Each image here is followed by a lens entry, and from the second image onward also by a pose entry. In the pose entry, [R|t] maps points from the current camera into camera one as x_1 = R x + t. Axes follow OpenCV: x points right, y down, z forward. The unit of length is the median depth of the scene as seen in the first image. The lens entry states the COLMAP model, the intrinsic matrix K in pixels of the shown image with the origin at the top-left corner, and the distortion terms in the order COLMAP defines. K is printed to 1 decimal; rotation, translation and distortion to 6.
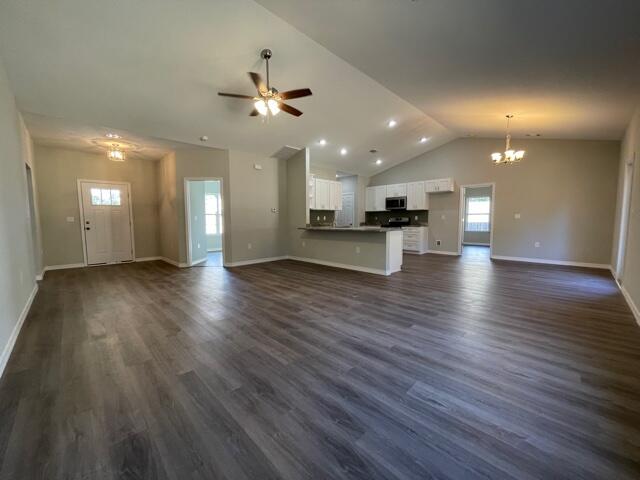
lens RADIAL K [[257.3, 0, 318.3], [0, 257.3, 238.8], [0, 0, 1]] dist [-0.002364, -0.000444]
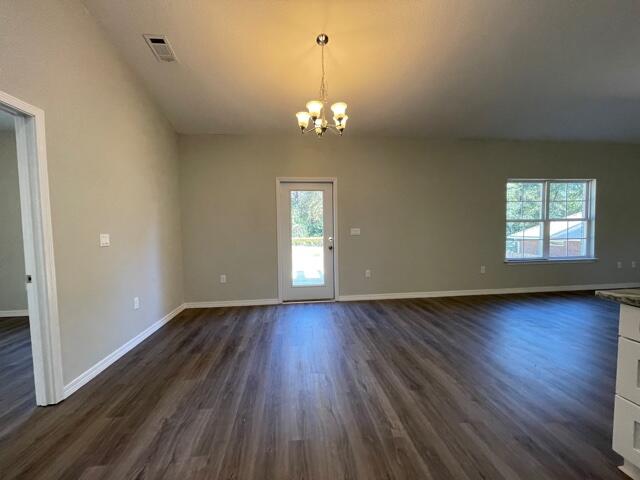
lens RADIAL K [[257.3, 0, 318.3], [0, 257.3, 238.8], [0, 0, 1]] dist [-0.002364, -0.000444]
pose [[-0.788862, -0.016825, 0.614340, 0.357752], [0.061185, 0.992509, 0.105748, -0.116933], [-0.611517, 0.121008, -0.781923, 1.189505]]
